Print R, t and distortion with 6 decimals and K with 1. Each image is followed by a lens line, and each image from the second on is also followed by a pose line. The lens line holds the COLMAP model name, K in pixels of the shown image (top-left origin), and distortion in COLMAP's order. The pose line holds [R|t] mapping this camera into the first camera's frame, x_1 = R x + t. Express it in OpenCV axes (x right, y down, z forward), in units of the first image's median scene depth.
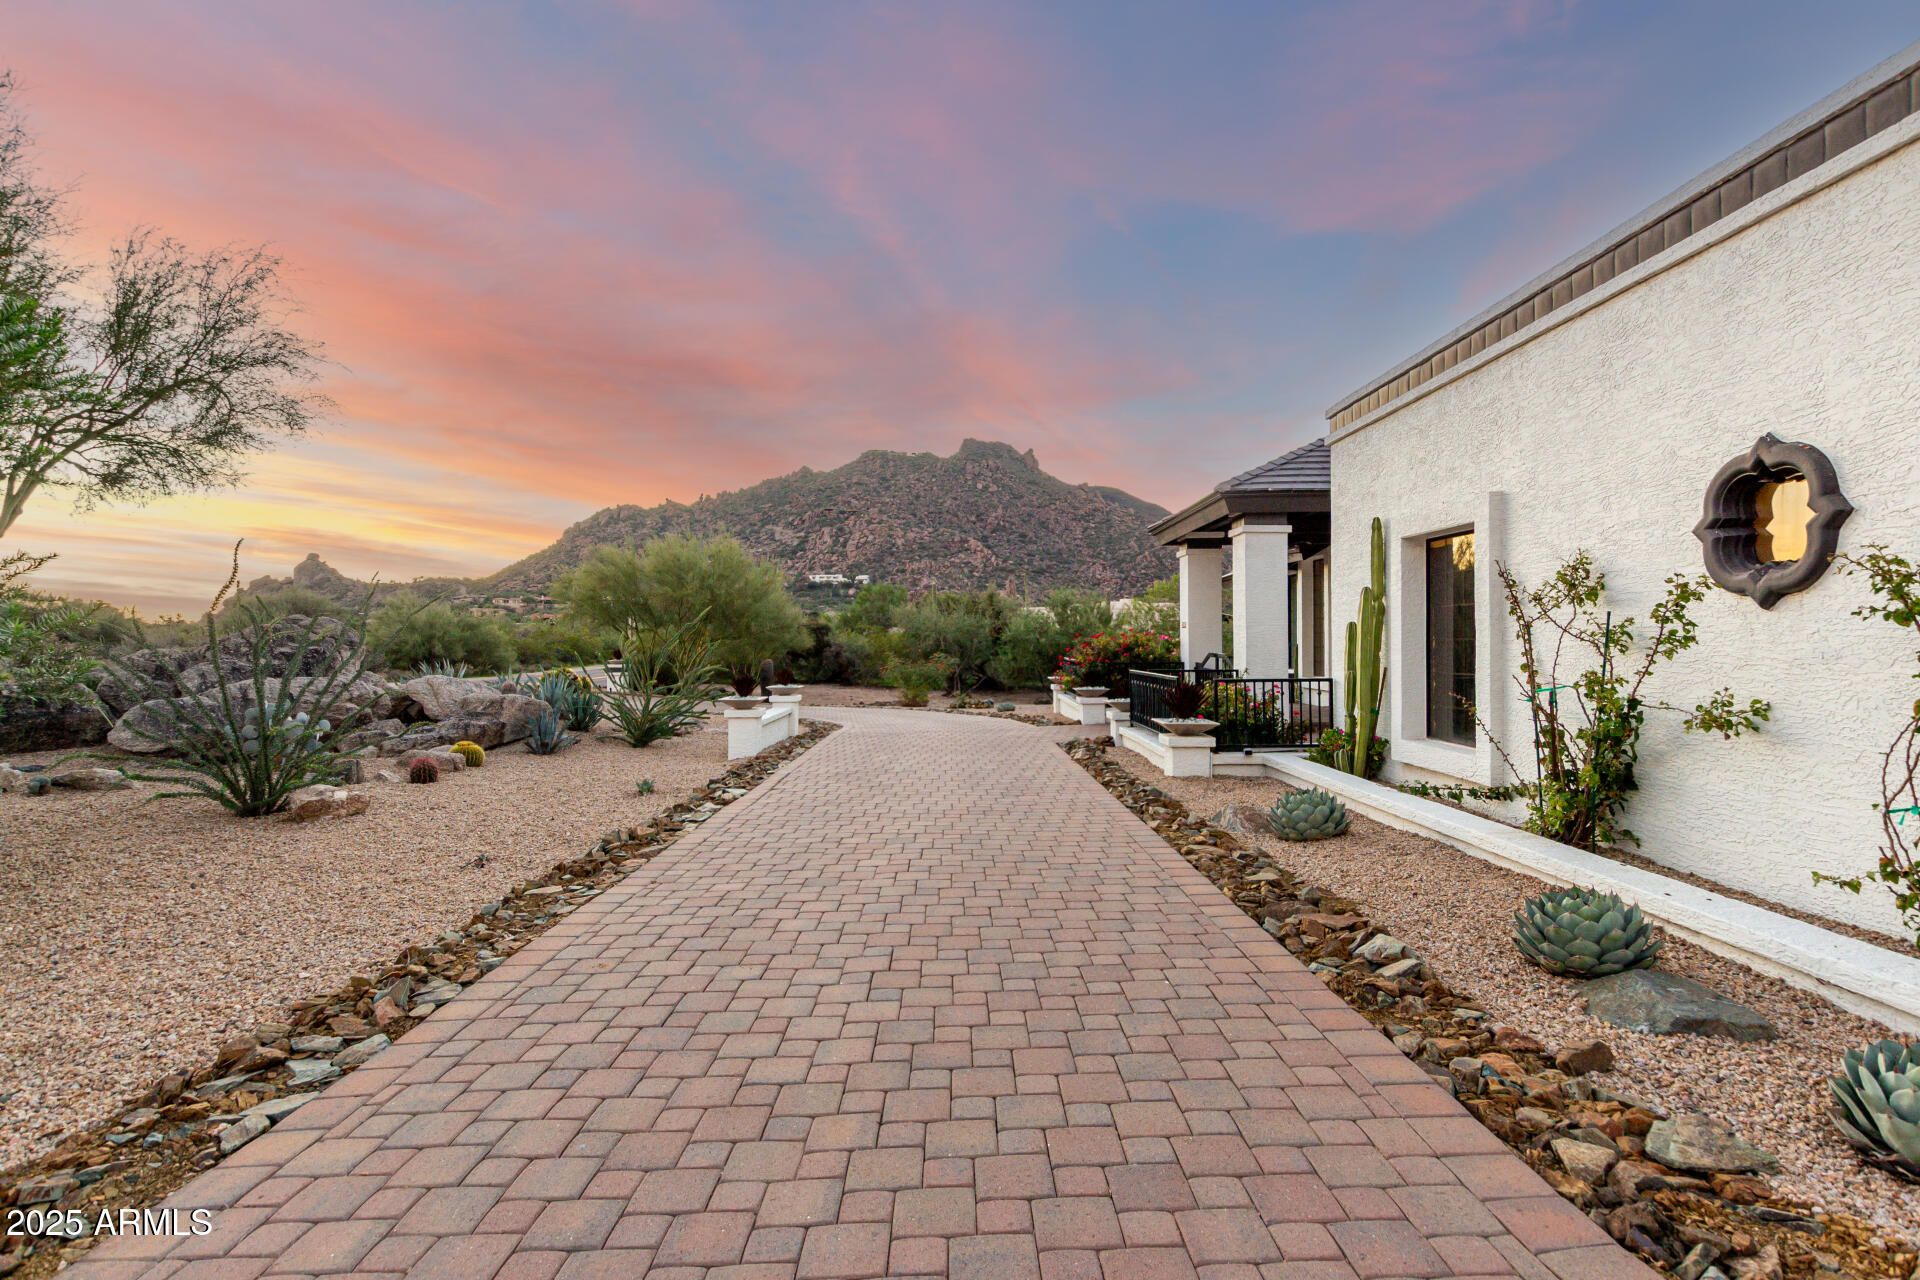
lens RADIAL K [[938.5, 0, 955.8], [0, 938.5, 639.5], [0, 0, 1]] dist [0.016723, -0.007979]
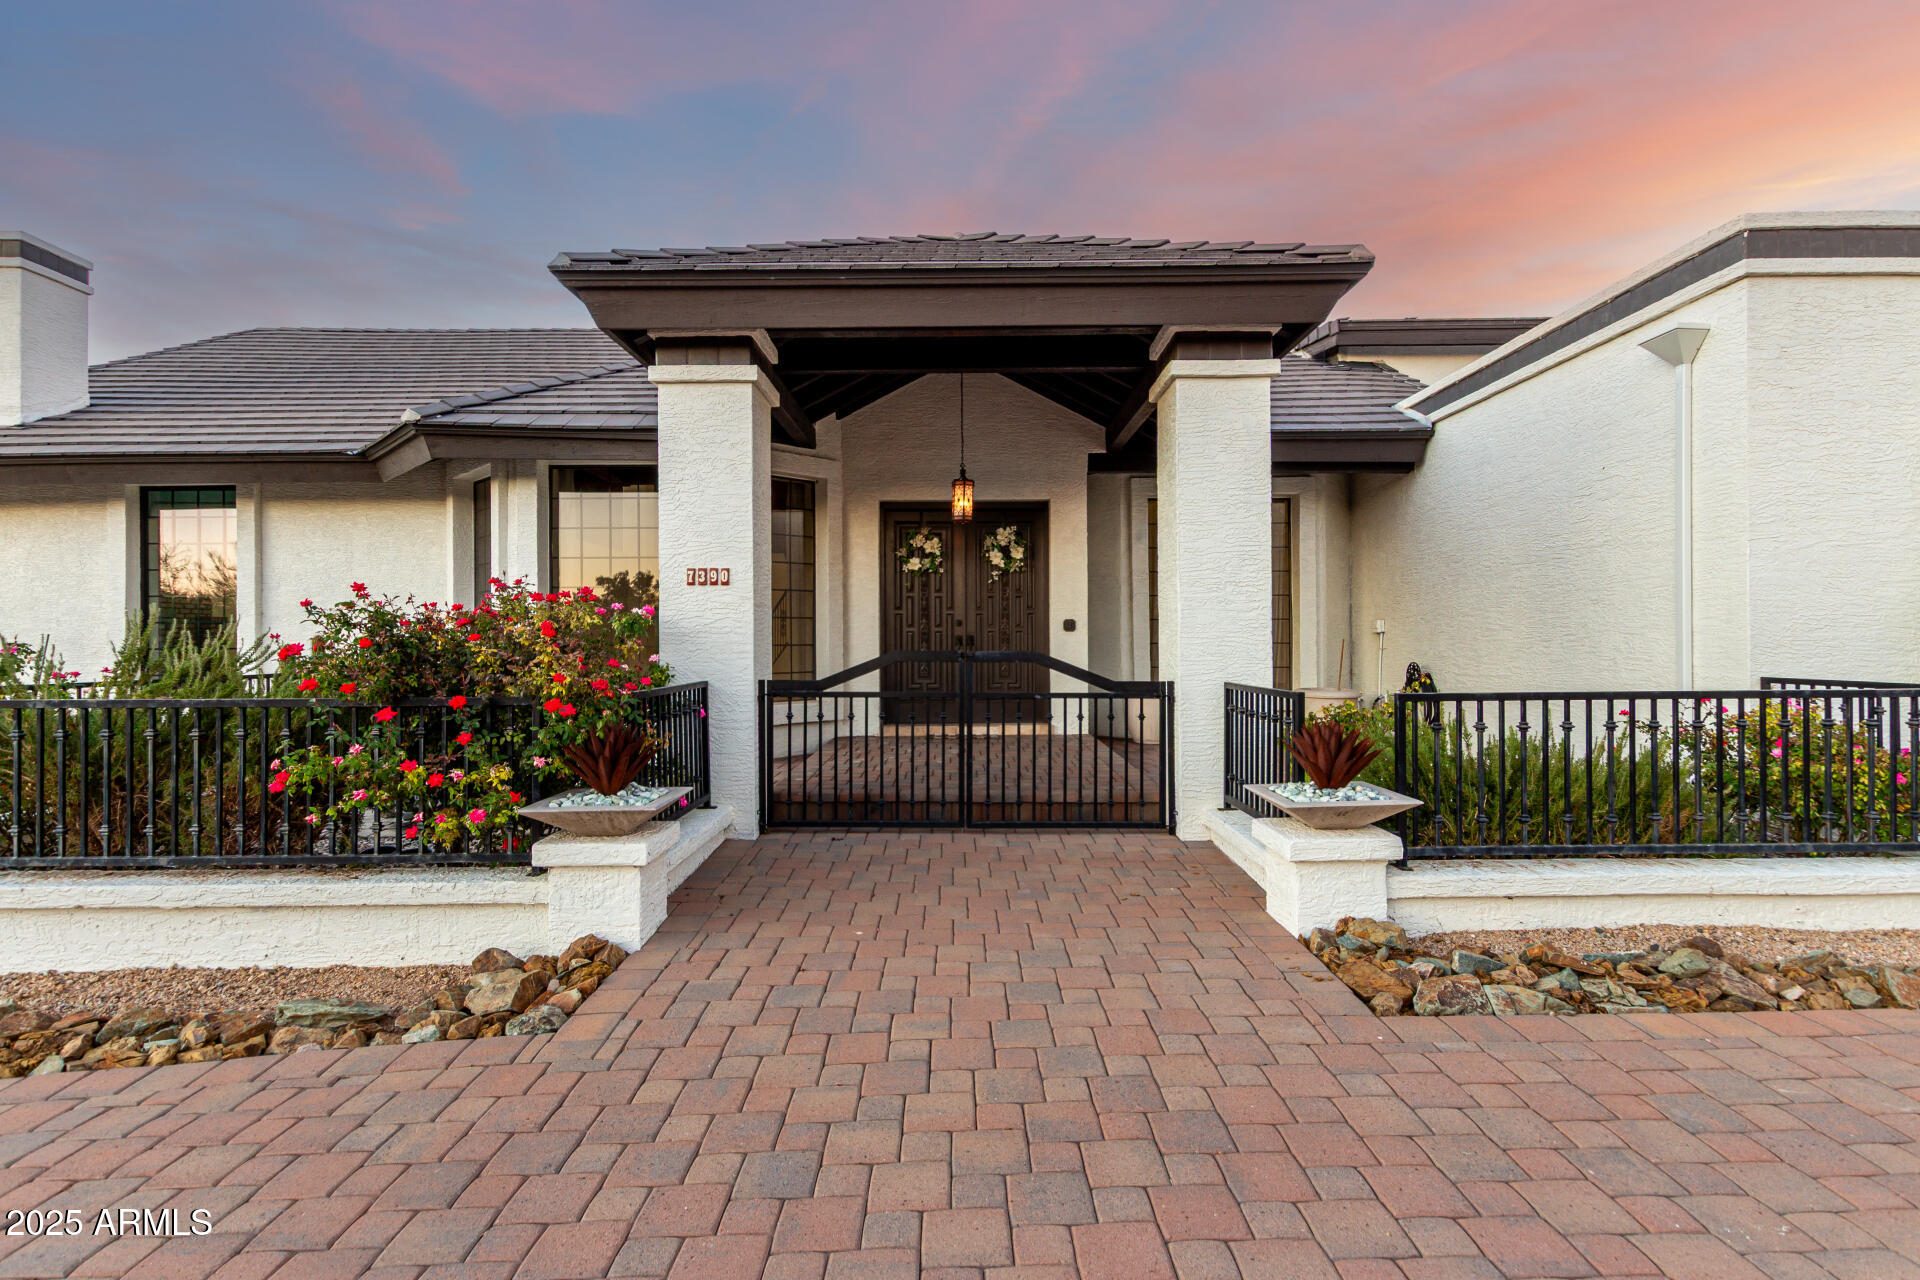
lens RADIAL K [[938.5, 0, 955.8], [0, 938.5, 639.5], [0, 0, 1]] dist [0.016723, -0.007979]
pose [[0.000151, 0.020784, 0.999784, -0.297639], [0.013009, 0.999699, -0.020785, 0.031589], [-0.999915, 0.013009, -0.000119, 2.285518]]
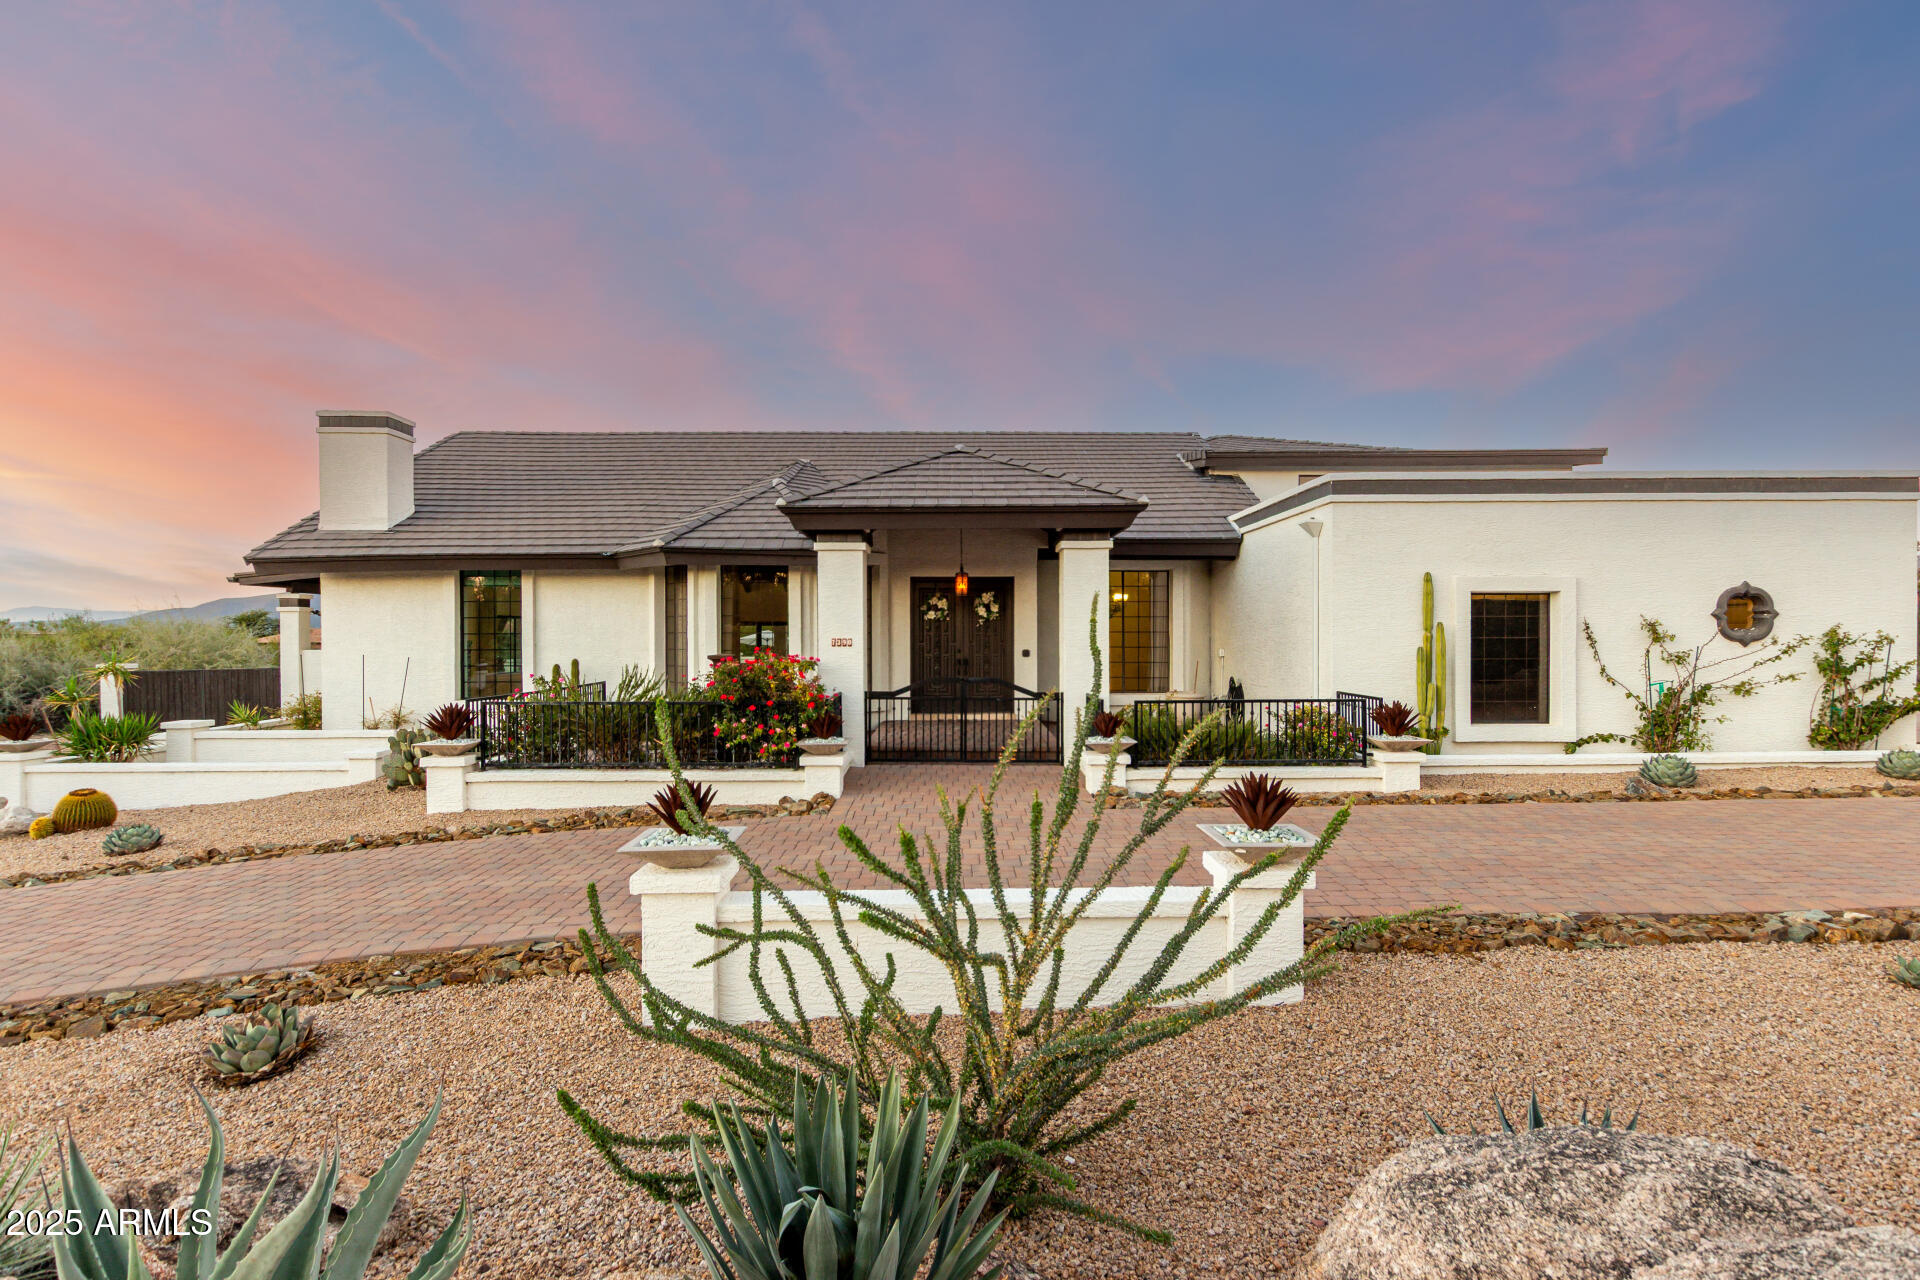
lens RADIAL K [[959.0, 0, 960.0], [0, 959.0, 640.0], [0, 0, 1]] dist [0.013743, -0.000213]
pose [[-0.010883, 0.009176, 0.999899, -1.318728], [0.009700, 0.999912, -0.009070, -0.034241], [-0.999894, 0.009600, -0.010971, 2.303967]]
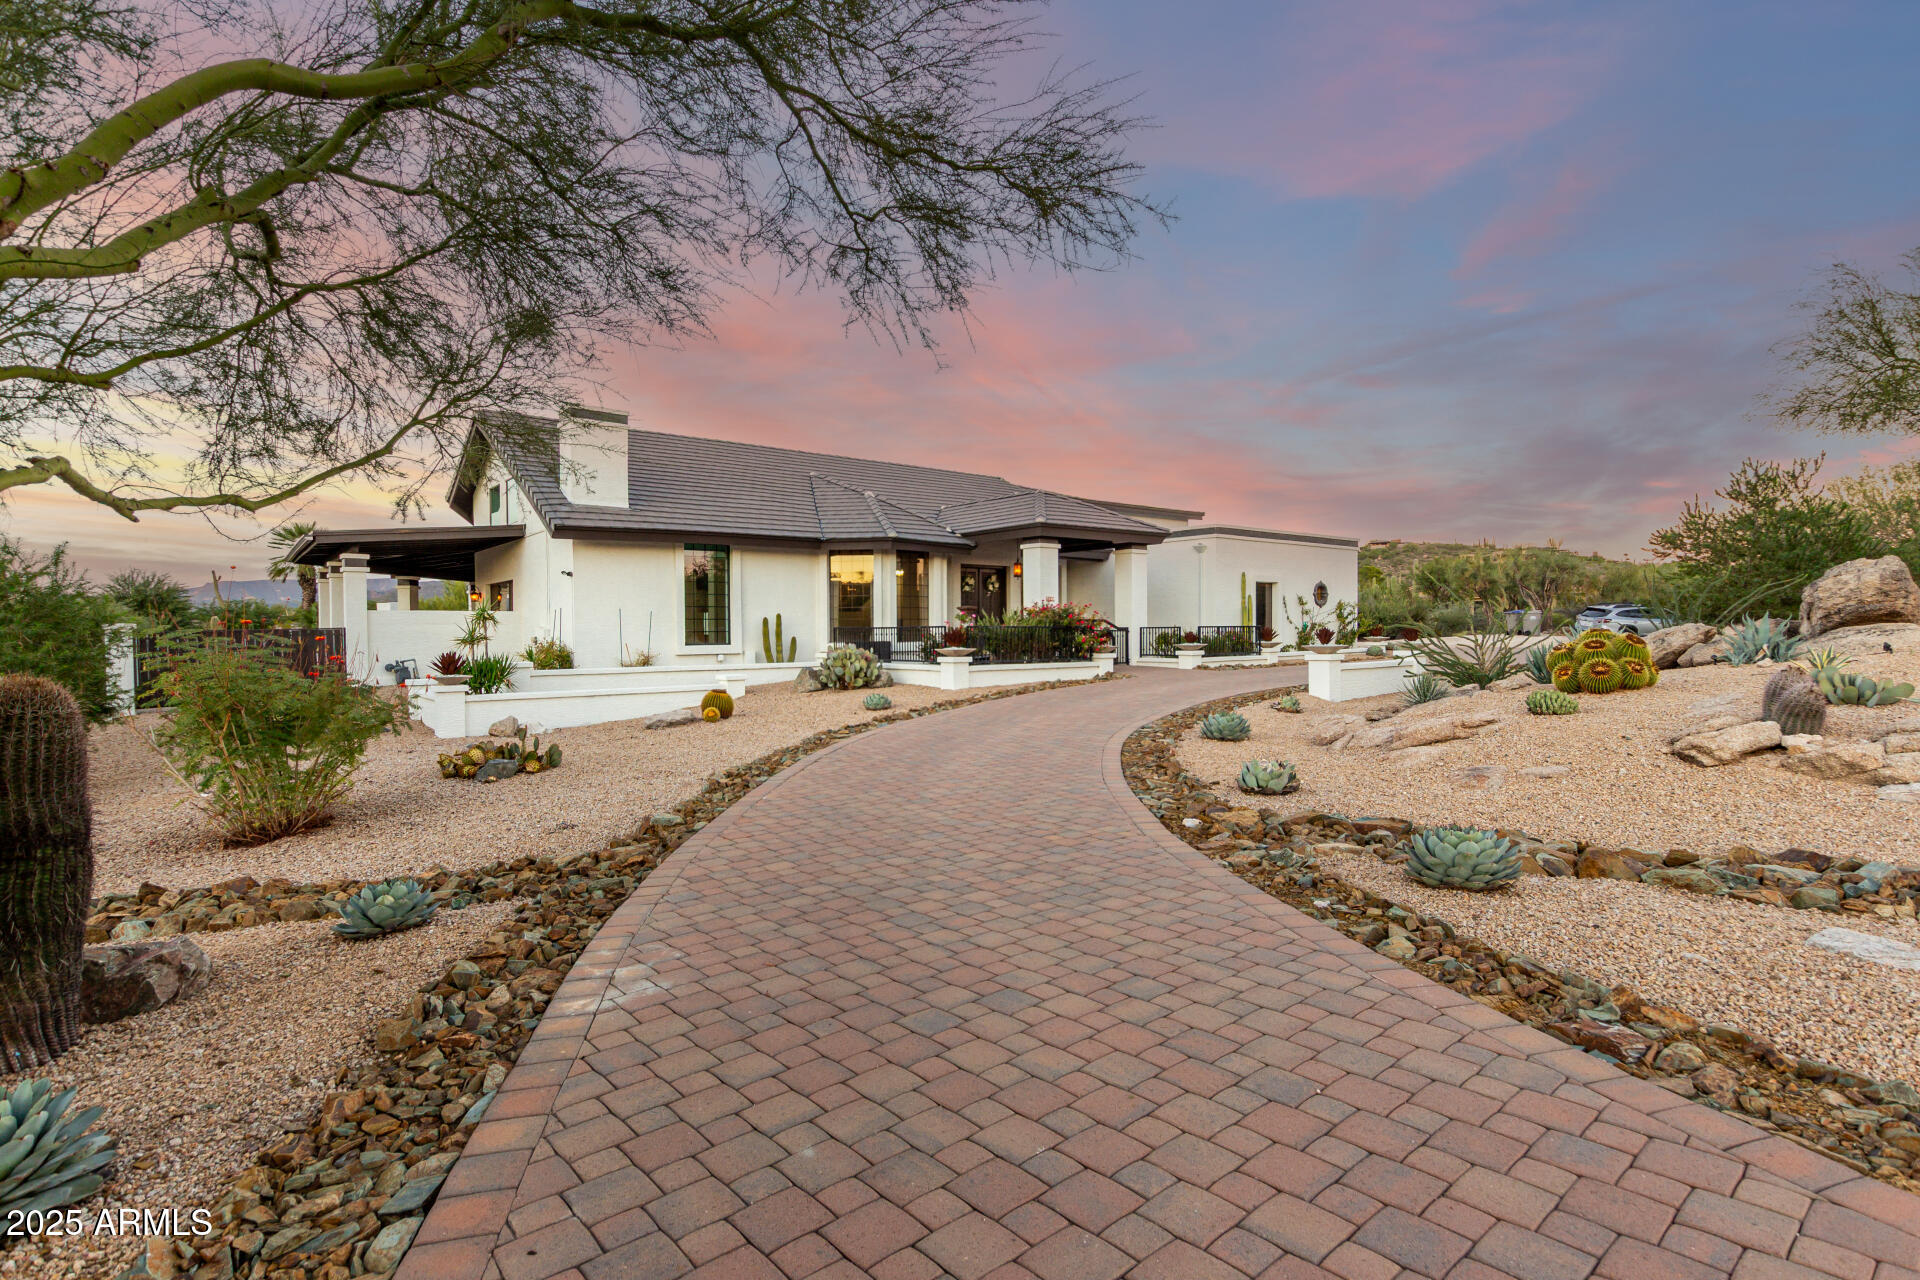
lens RADIAL K [[938.5, 0, 955.8], [0, 938.5, 639.5], [0, 0, 1]] dist [0.016723, -0.007979]
pose [[-0.623906, 0.011285, 0.781418, -1.823559], [0.021671, 0.999761, 0.002864, 0.077880], [-0.781199, 0.018721, -0.624001, 4.862722]]
